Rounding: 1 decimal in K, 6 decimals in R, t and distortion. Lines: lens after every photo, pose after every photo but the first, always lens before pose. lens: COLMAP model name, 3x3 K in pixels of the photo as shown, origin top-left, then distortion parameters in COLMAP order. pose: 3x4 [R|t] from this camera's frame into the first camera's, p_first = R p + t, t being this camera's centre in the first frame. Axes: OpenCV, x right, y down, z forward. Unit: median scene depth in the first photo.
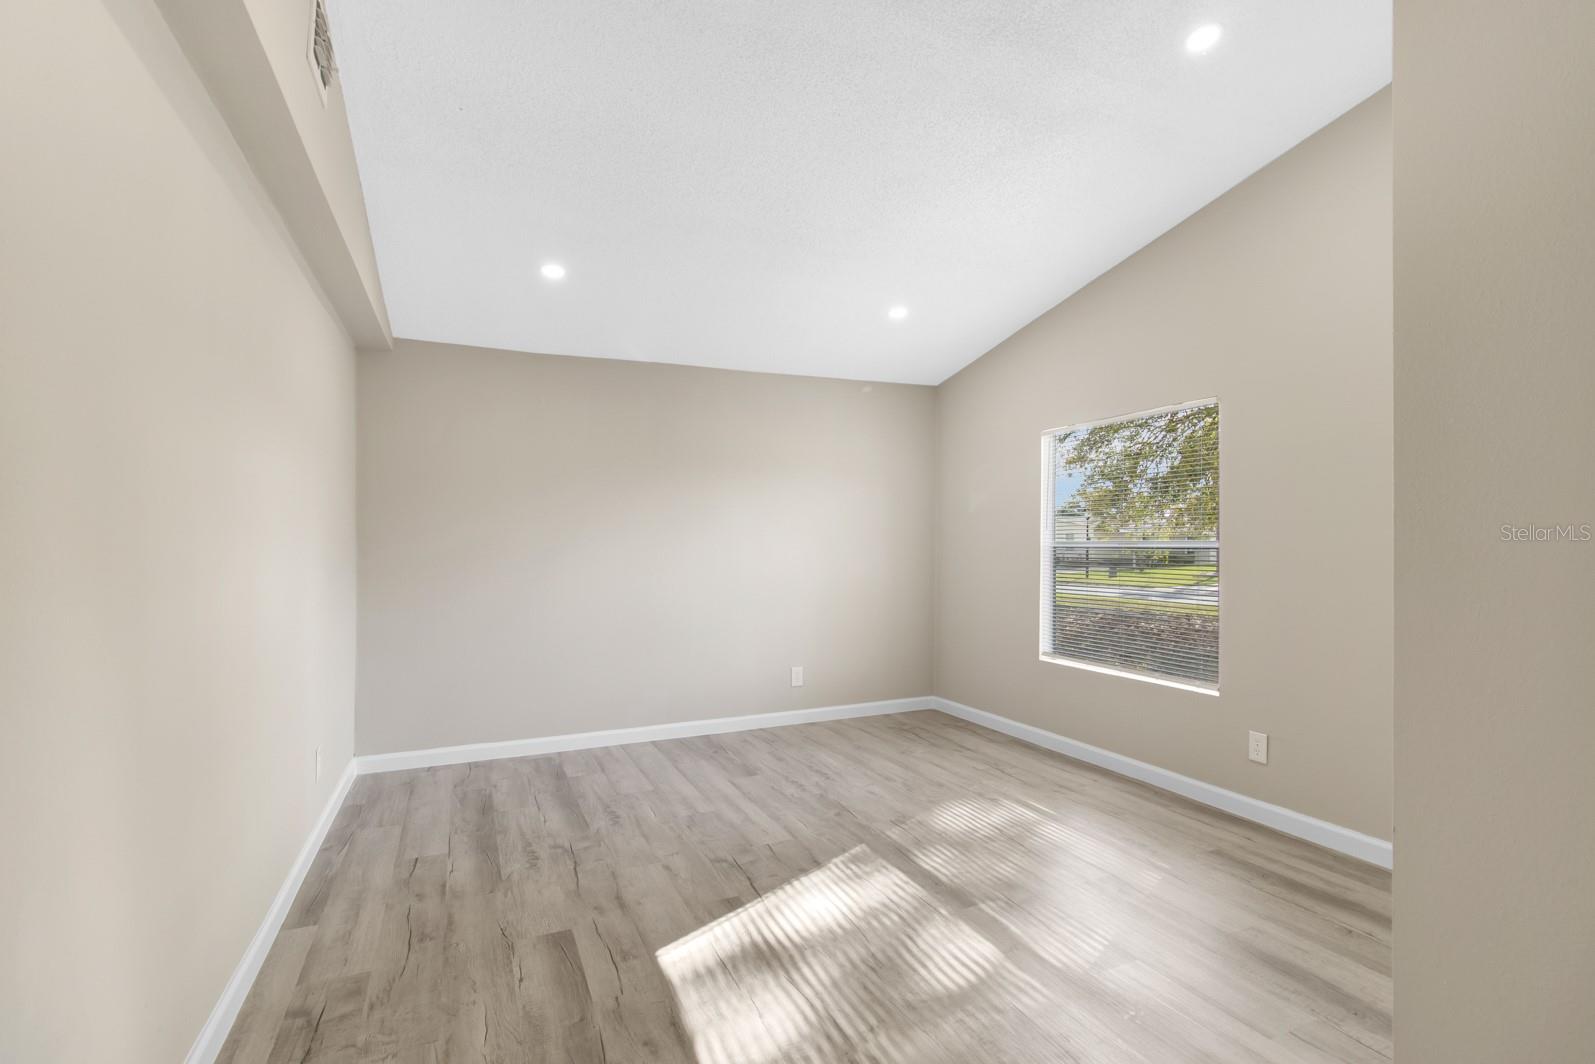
lens RADIAL K [[770.4, 0, 815.0], [0, 770.4, 533.7], [0, 0, 1]] dist [0.000090, 0.000845]
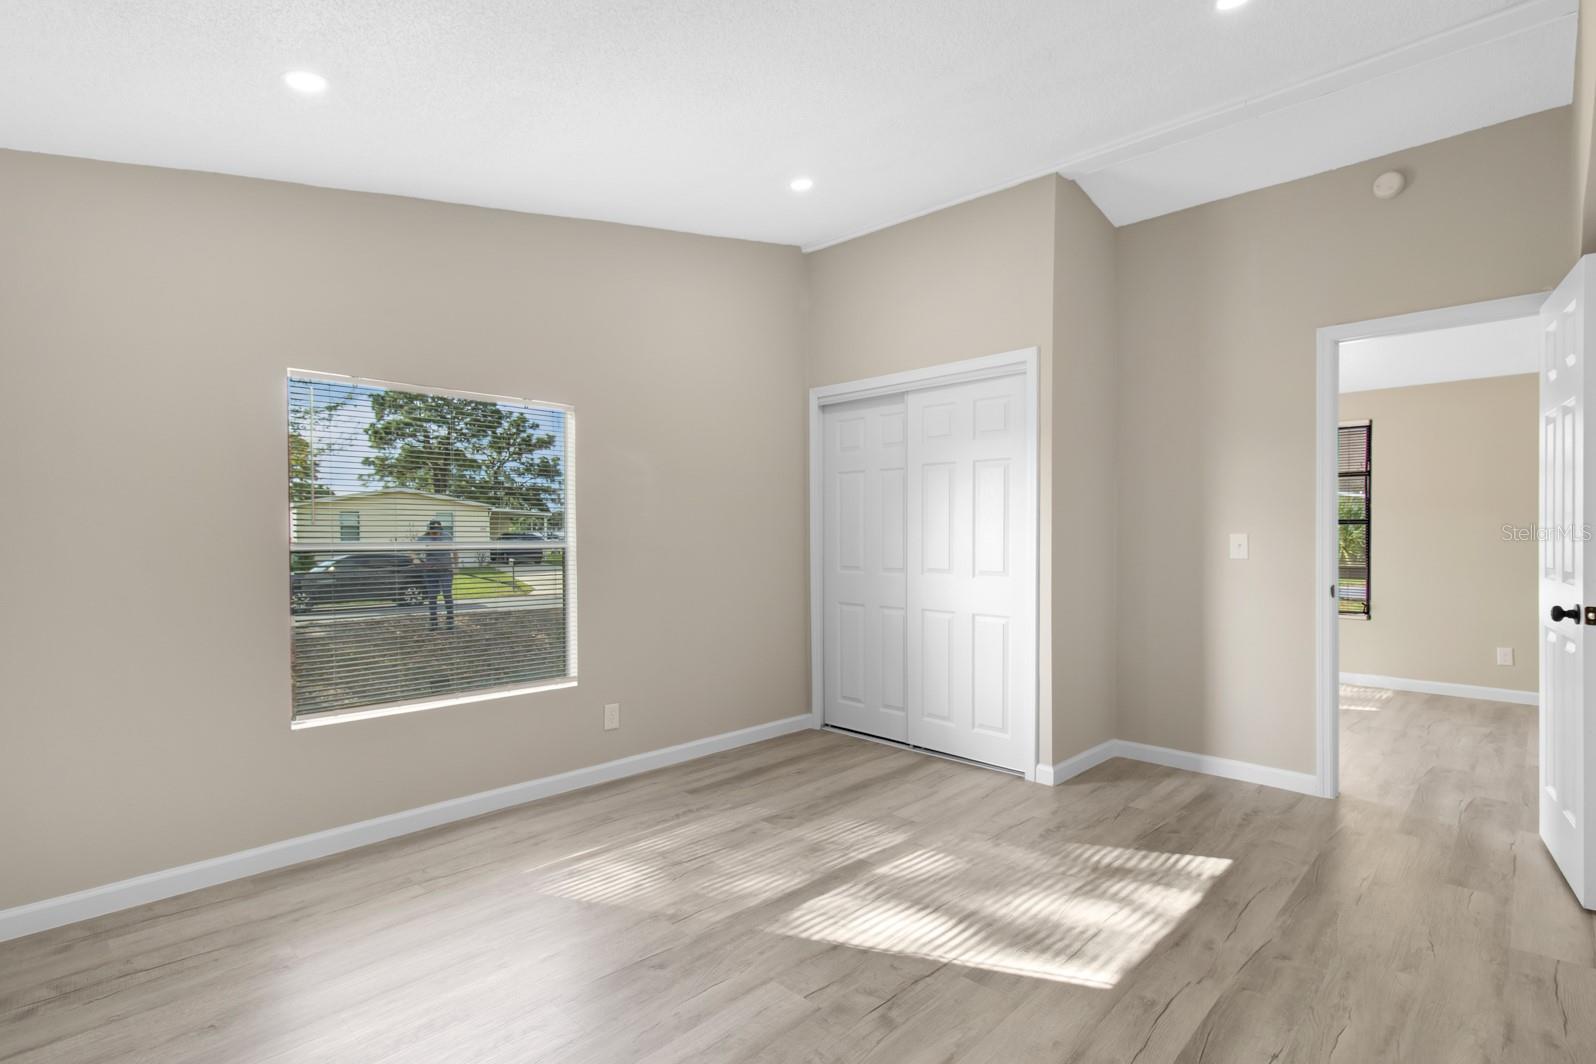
lens RADIAL K [[770.9, 0, 815.5], [0, 770.9, 533.7], [0, 0, 1]] dist [0.000090, 0.000845]
pose [[-0.378723, 0.012479, 0.925426, -0.656795], [-0.002025, 0.999896, -0.014312, 0.015475], [-0.925508, -0.007294, -0.378658, 1.200925]]
